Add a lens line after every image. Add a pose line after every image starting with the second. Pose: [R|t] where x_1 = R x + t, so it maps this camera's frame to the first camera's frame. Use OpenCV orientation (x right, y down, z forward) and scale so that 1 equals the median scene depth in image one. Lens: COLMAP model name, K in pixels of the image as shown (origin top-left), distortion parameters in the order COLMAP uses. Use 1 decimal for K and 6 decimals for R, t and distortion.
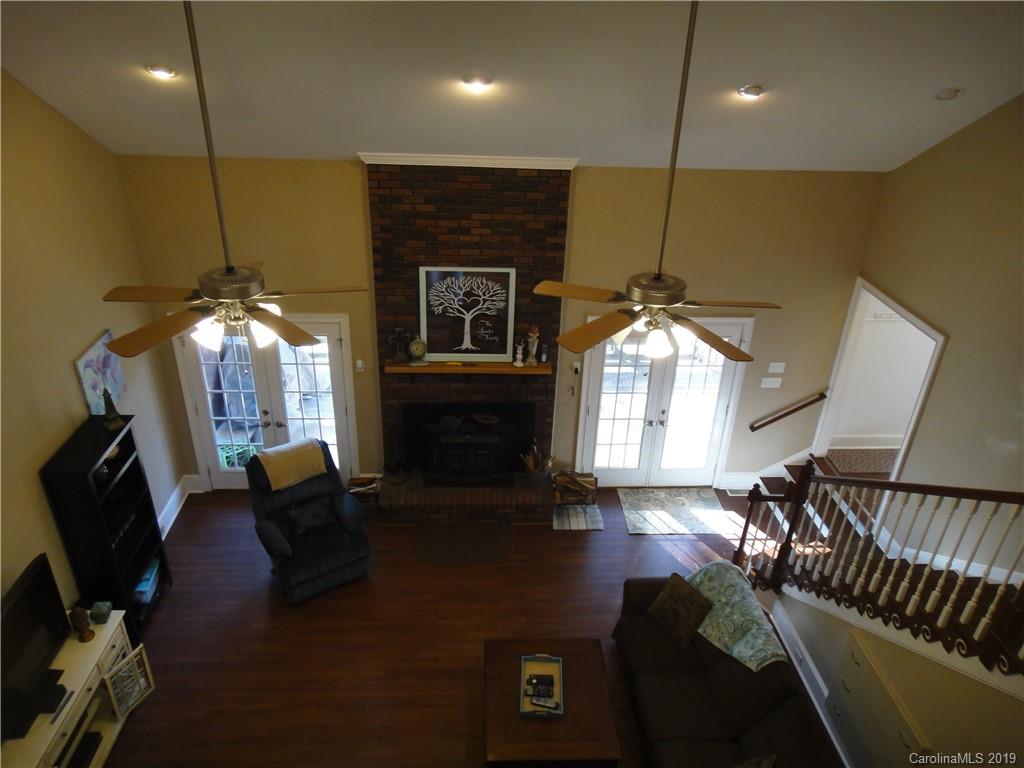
lens RADIAL K [[708.0, 0, 514.1], [0, 708.0, 386.9], [0, 0, 1]] dist [0.002134, 0.000940]
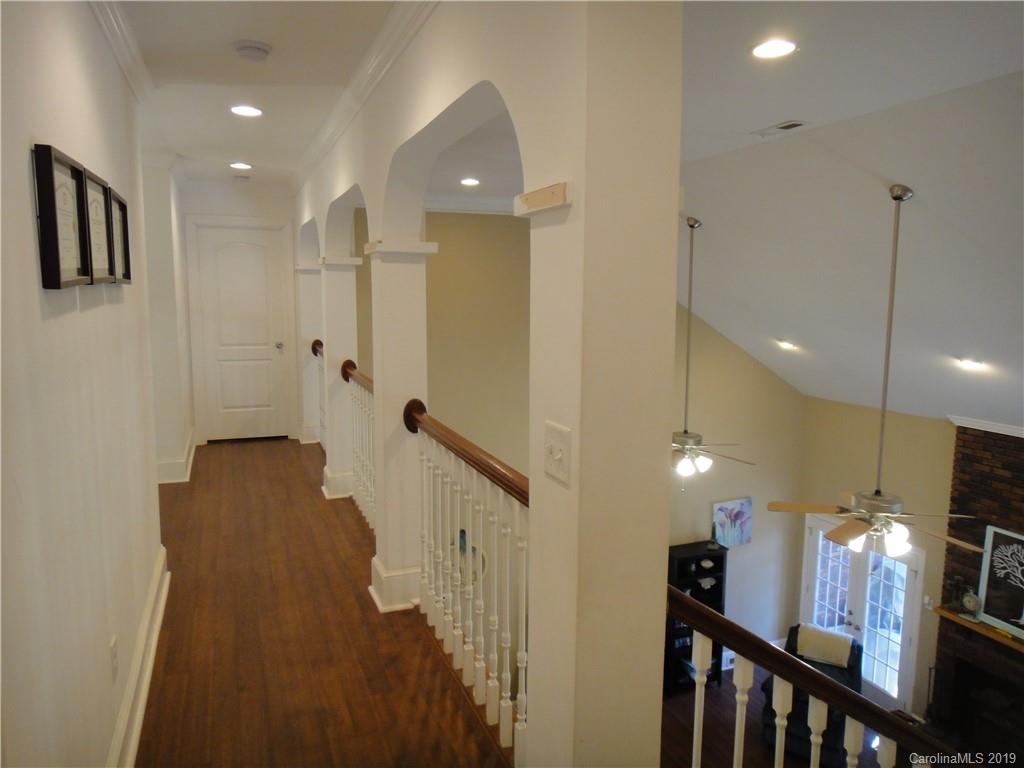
lens RADIAL K [[708.0, 0, 512.6], [0, 708.0, 387.1], [0, 0, 1]] dist [0.002134, 0.000940]
pose [[0.314140, 0.090866, -0.945018, 0.604957], [-0.442311, 0.894785, -0.060996, 0.022897], [0.840046, 0.437154, 0.321278, -0.020874]]
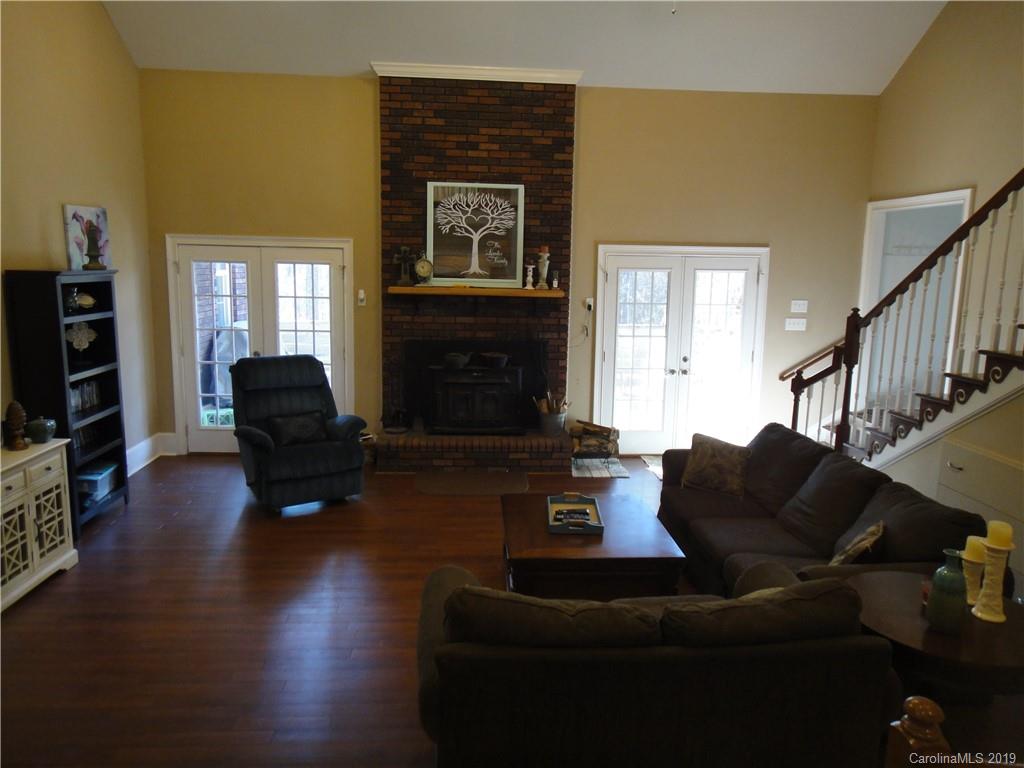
lens RADIAL K [[708.0, 0, 511.2], [0, 708.0, 384.1], [0, 0, 1]] dist [0.002134, 0.000940]
pose [[0.999815, -0.018189, 0.006295, -0.026779], [0.019247, 0.945320, -0.325576, 0.414389], [-0.000029, 0.325637, 0.945495, 0.147949]]
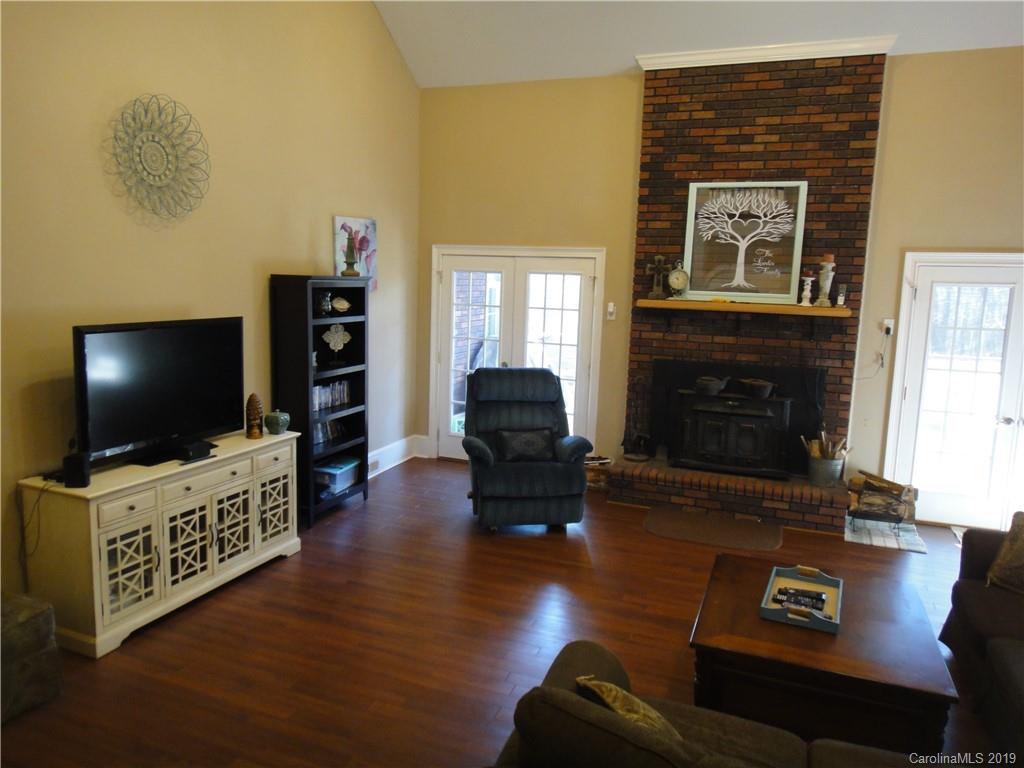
lens RADIAL K [[708.0, 0, 514.9], [0, 708.0, 384.4], [0, 0, 1]] dist [0.002134, 0.000940]
pose [[0.911898, 0.051404, -0.407185, 0.038913], [-0.192471, 0.929824, -0.313660, 0.374561], [0.362487, 0.364397, 0.857798, 0.246603]]
